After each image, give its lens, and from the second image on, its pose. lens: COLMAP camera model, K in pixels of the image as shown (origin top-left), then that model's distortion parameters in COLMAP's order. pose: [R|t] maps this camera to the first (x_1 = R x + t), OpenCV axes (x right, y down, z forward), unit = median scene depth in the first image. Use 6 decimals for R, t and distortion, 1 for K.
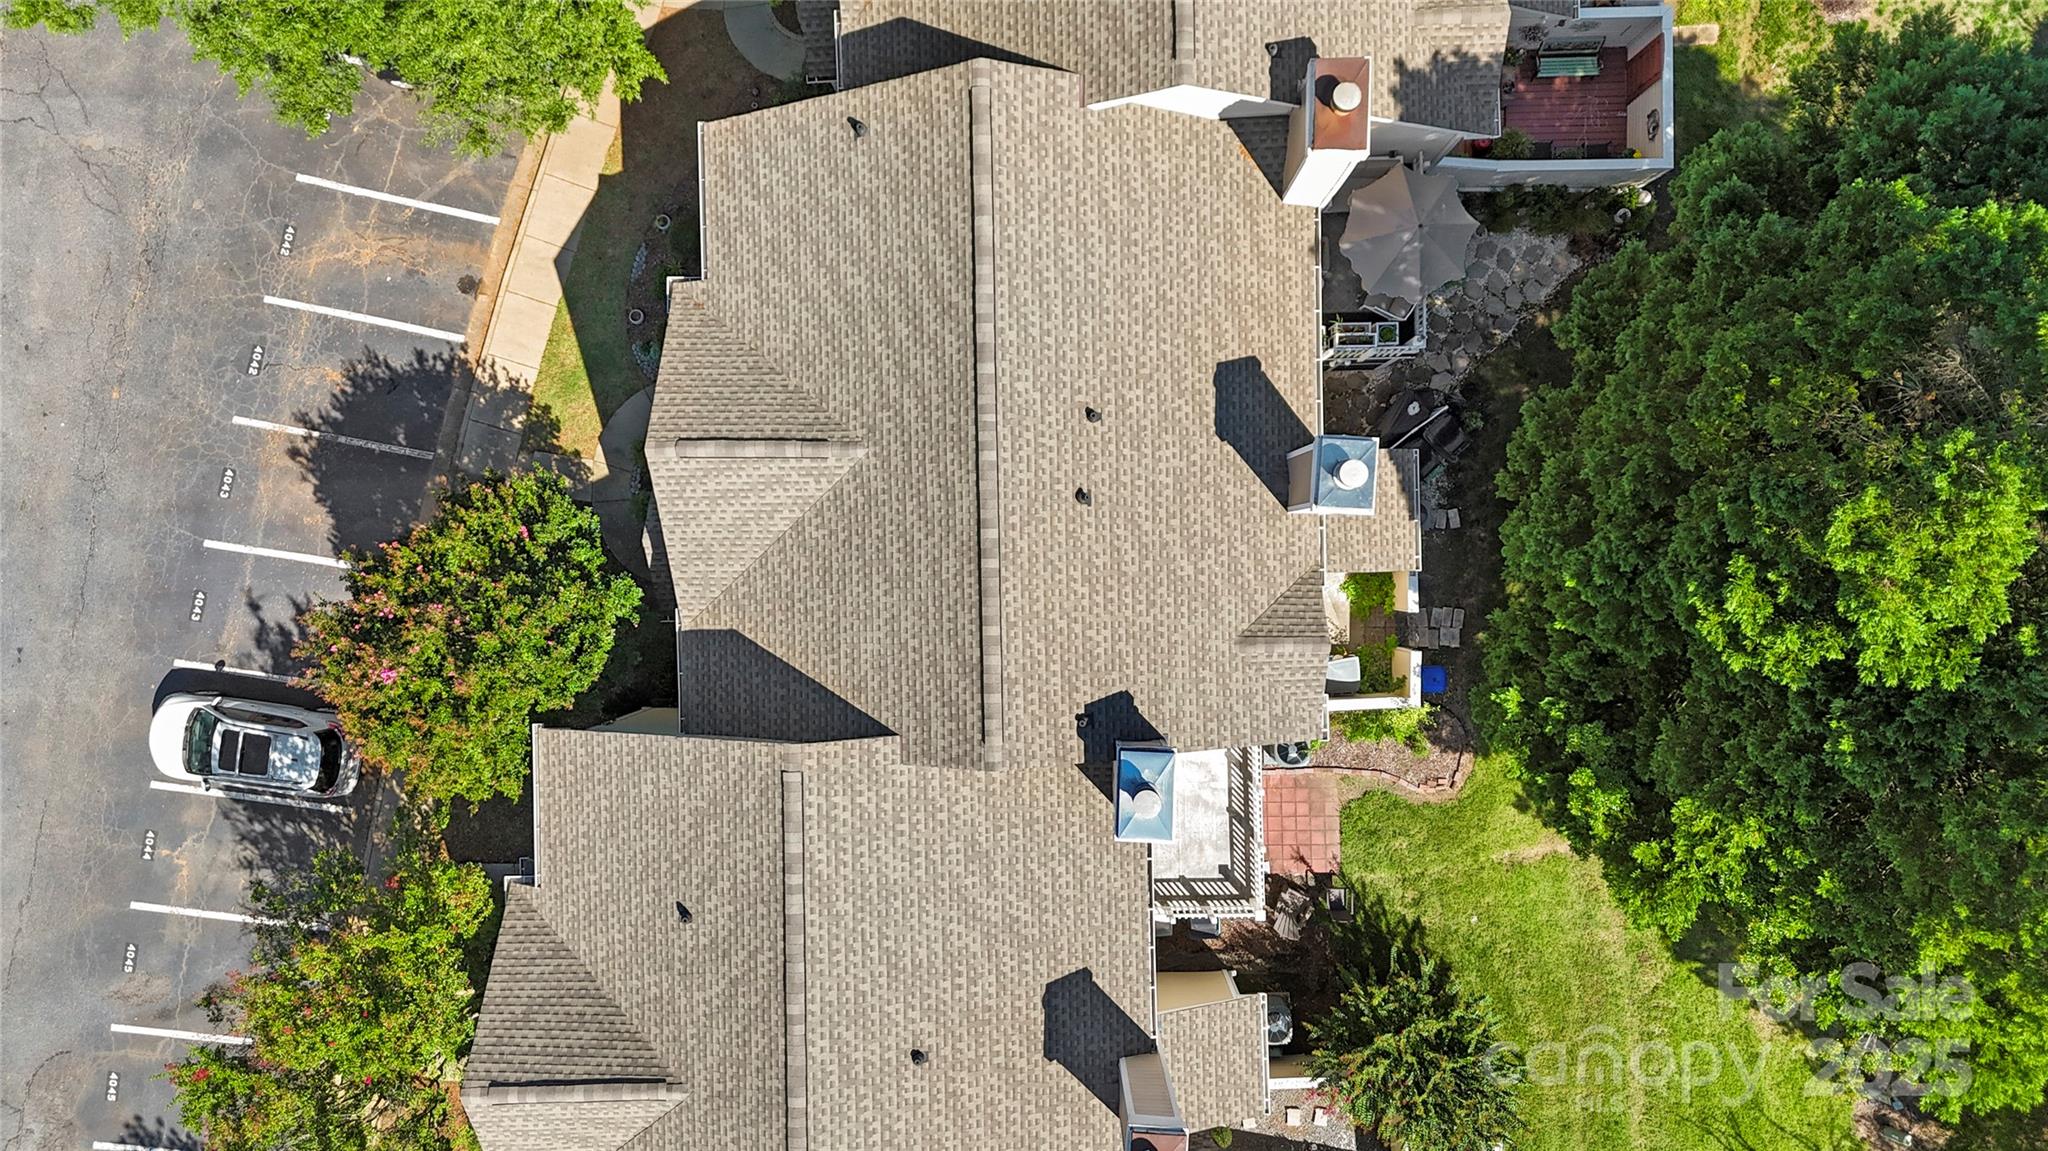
lens RADIAL K [[1600.7, 0, 1024.0], [0, 1600.7, 575.5], [0, 0, 1]] dist [0.001408, 0.003474]
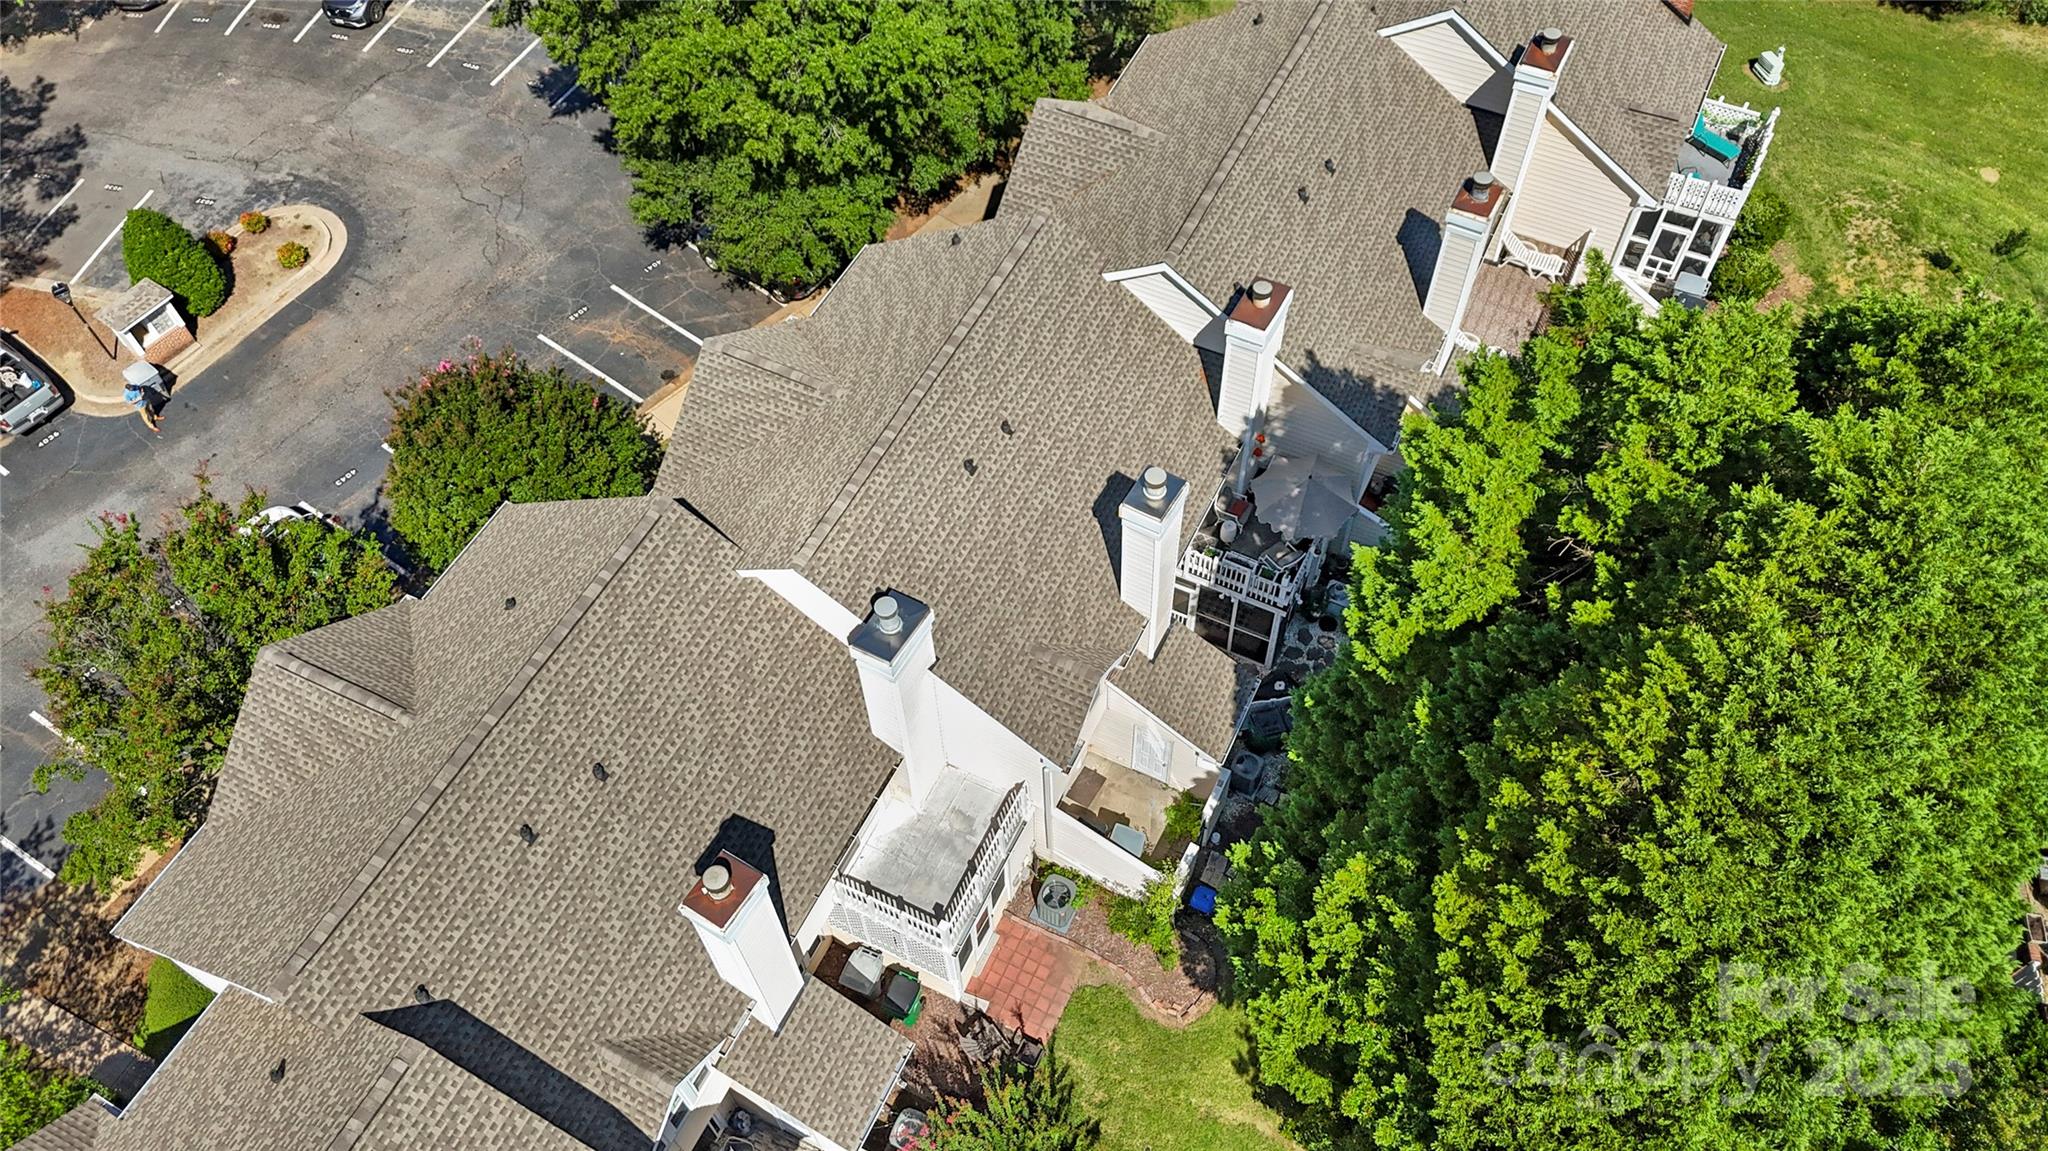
lens RADIAL K [[1600.7, 0, 1024.0], [0, 1600.7, 575.5], [0, 0, 1]] dist [0.001408, 0.003474]
pose [[0.886346, 0.372634, -0.274836, 0.350785], [-0.462996, 0.719726, -0.517329, 0.499686], [0.005032, 0.585780, 0.810454, 0.015665]]
